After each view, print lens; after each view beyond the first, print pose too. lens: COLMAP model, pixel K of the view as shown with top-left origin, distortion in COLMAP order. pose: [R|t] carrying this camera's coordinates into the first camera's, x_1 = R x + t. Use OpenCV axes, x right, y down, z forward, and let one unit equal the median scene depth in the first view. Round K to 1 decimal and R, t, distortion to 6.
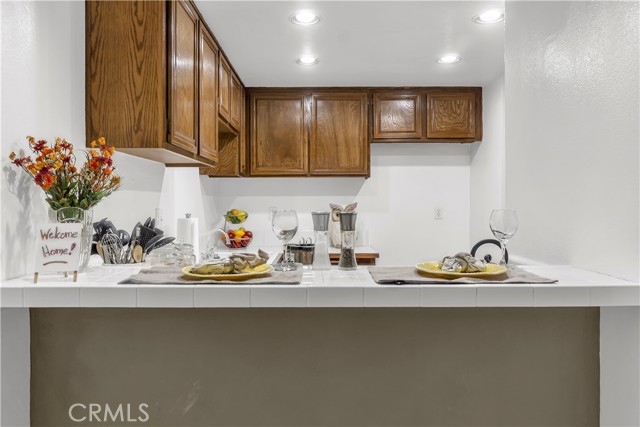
lens RADIAL K [[536.2, 0, 320.0], [0, 536.2, 213.5], [0, 0, 1]] dist [-0.001542, -0.000307]
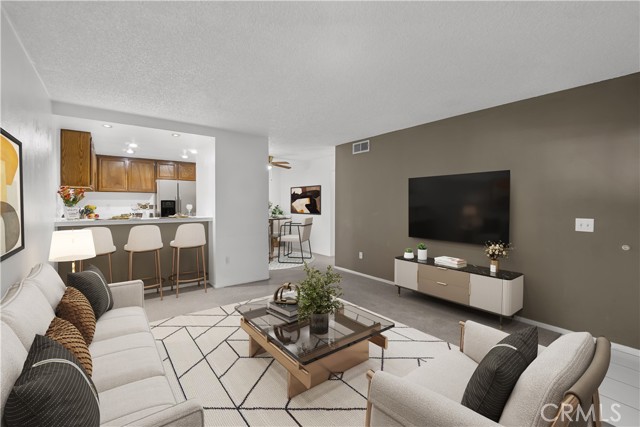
lens RADIAL K [[276.6, 0, 317.1], [0, 276.6, 206.8], [0, 0, 1]] dist [-0.002170, 0.000567]
pose [[0.808789, -0.006044, 0.588068, -0.066346], [0.008876, 0.999959, -0.001929, 0.010986], [-0.588032, 0.006780, 0.808809, -0.584428]]
